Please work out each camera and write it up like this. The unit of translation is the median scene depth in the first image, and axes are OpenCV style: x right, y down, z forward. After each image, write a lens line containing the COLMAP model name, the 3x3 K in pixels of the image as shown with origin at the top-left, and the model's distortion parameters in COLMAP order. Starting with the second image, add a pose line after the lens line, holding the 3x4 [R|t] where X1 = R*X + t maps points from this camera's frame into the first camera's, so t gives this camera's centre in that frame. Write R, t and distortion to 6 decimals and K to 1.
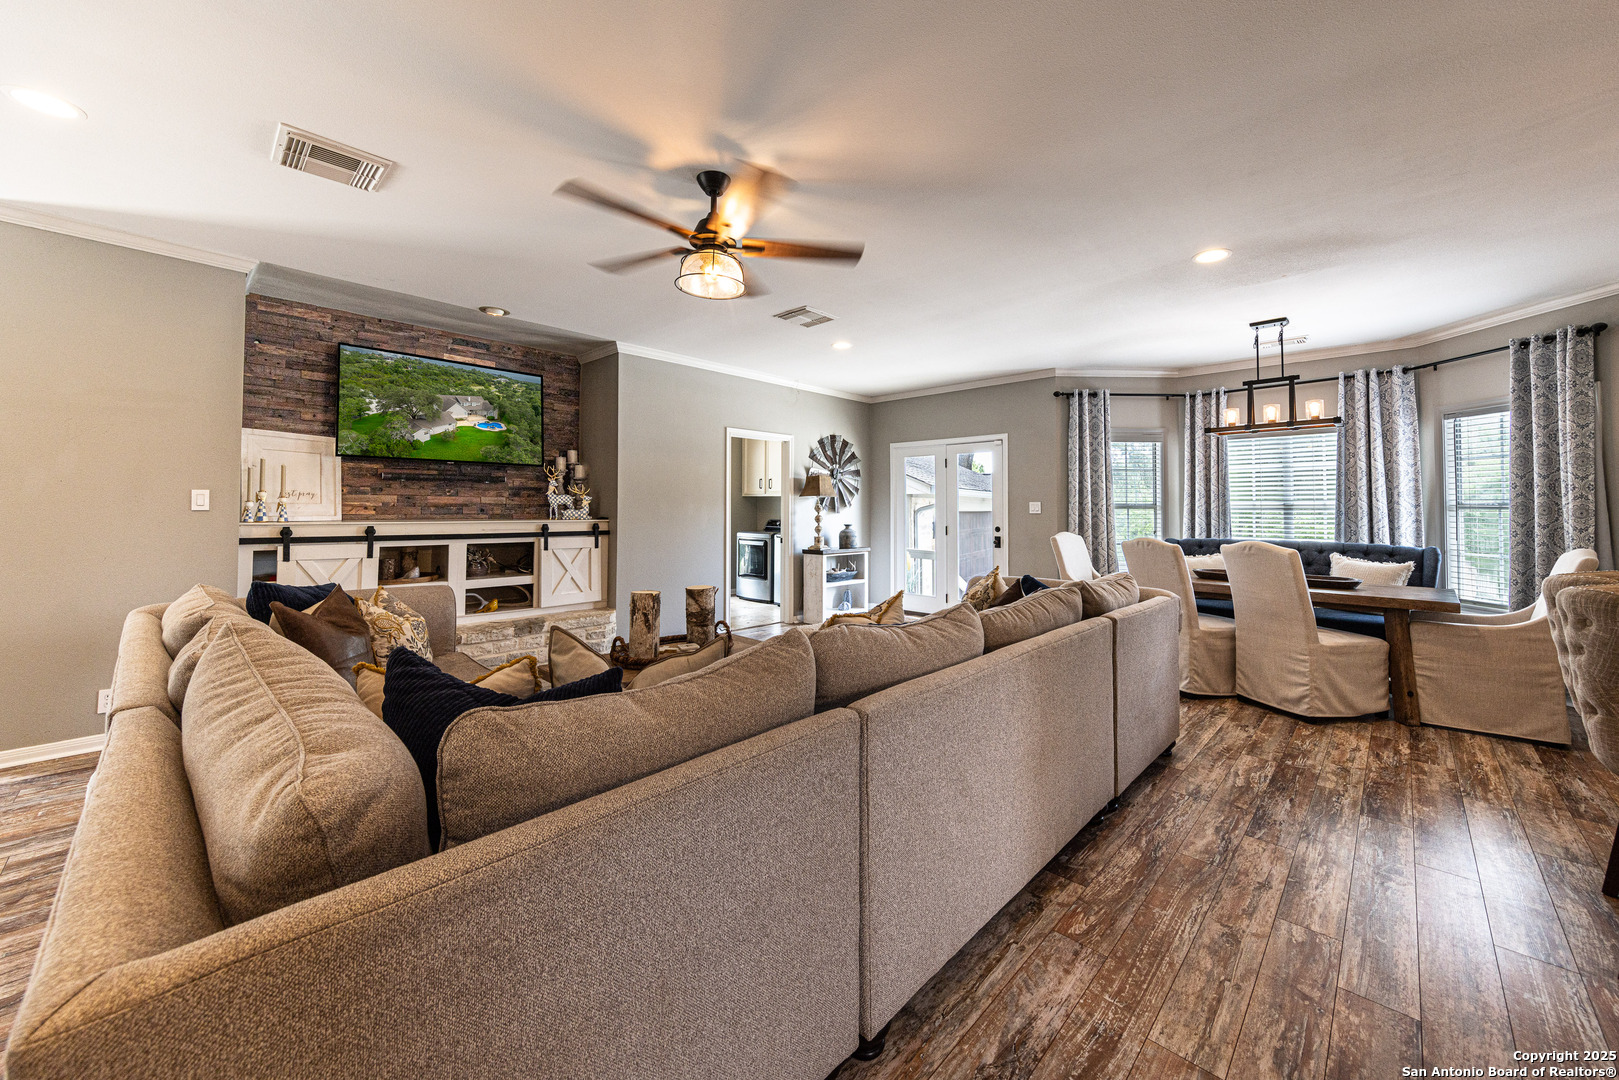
lens RADIAL K [[597.5, 0, 821.9], [0, 597.5, 492.2], [0, 0, 1]] dist [-0.000260, -0.000124]
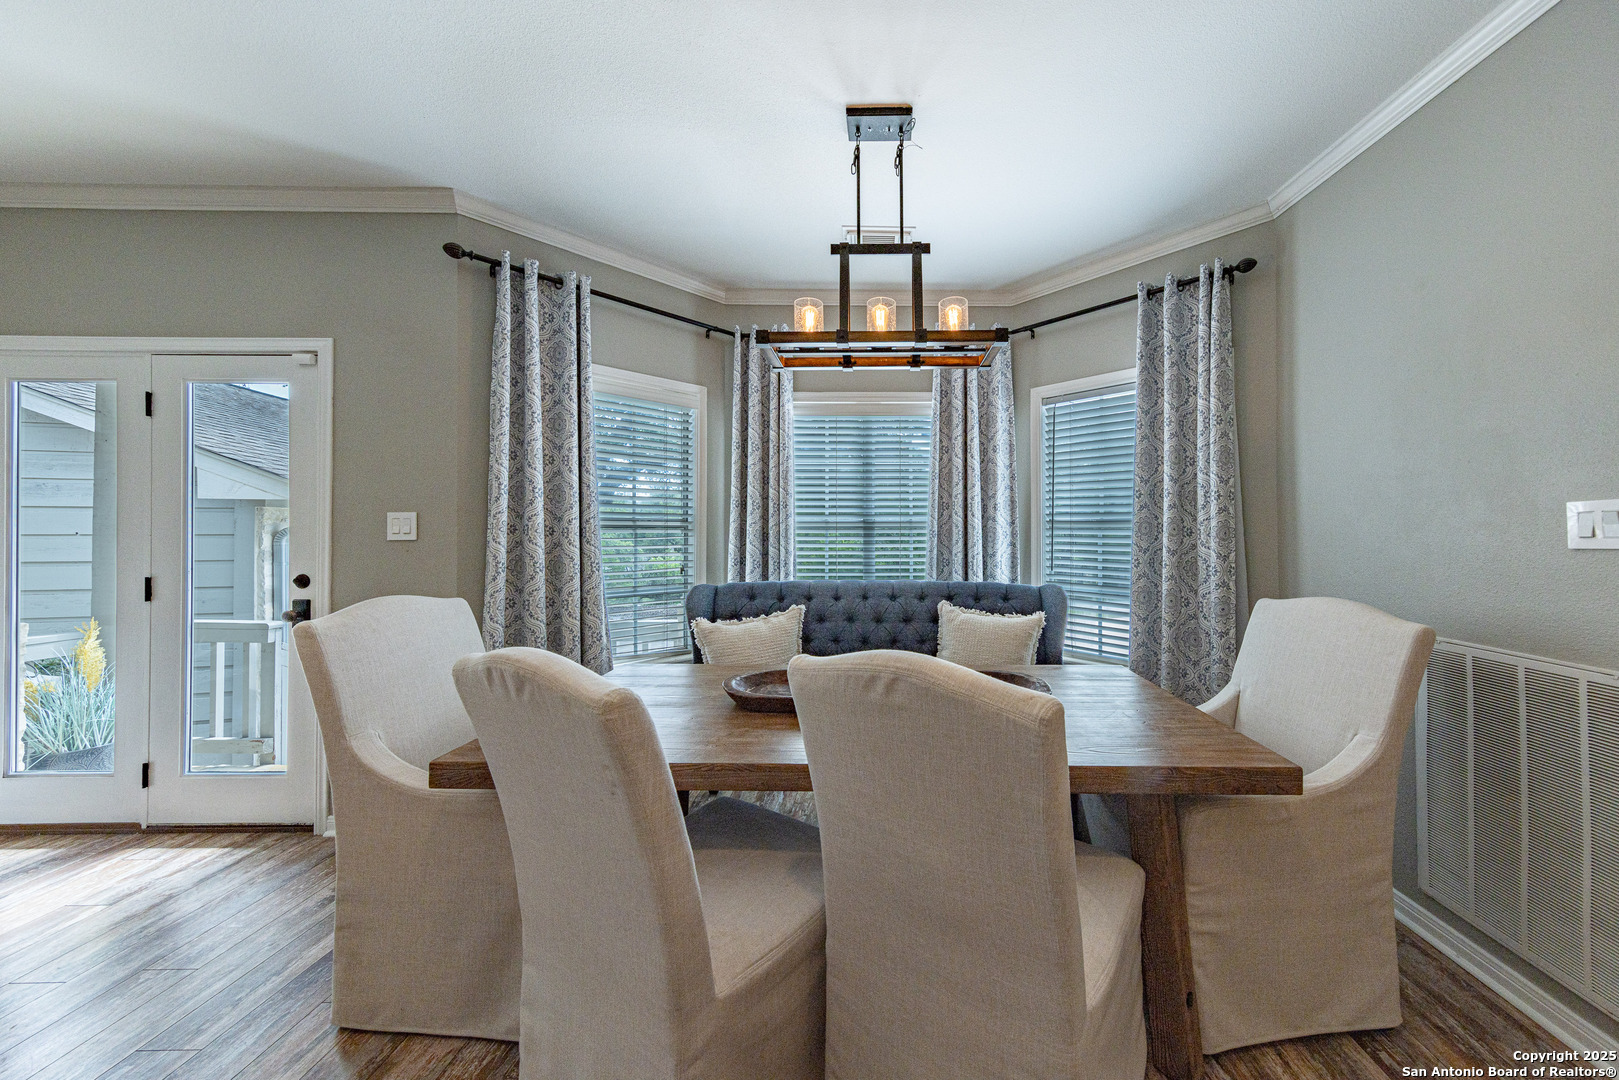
lens RADIAL K [[524.5, 0, 871.7], [0, 524.5, 527.7], [0, 0, 1]] dist [0.000197, 0.000022]
pose [[0.722335, -0.000493, 0.691544, 0.418460], [-0.016519, 0.999702, 0.017967, 0.018733], [-0.691346, -0.024402, 0.722111, 0.635822]]
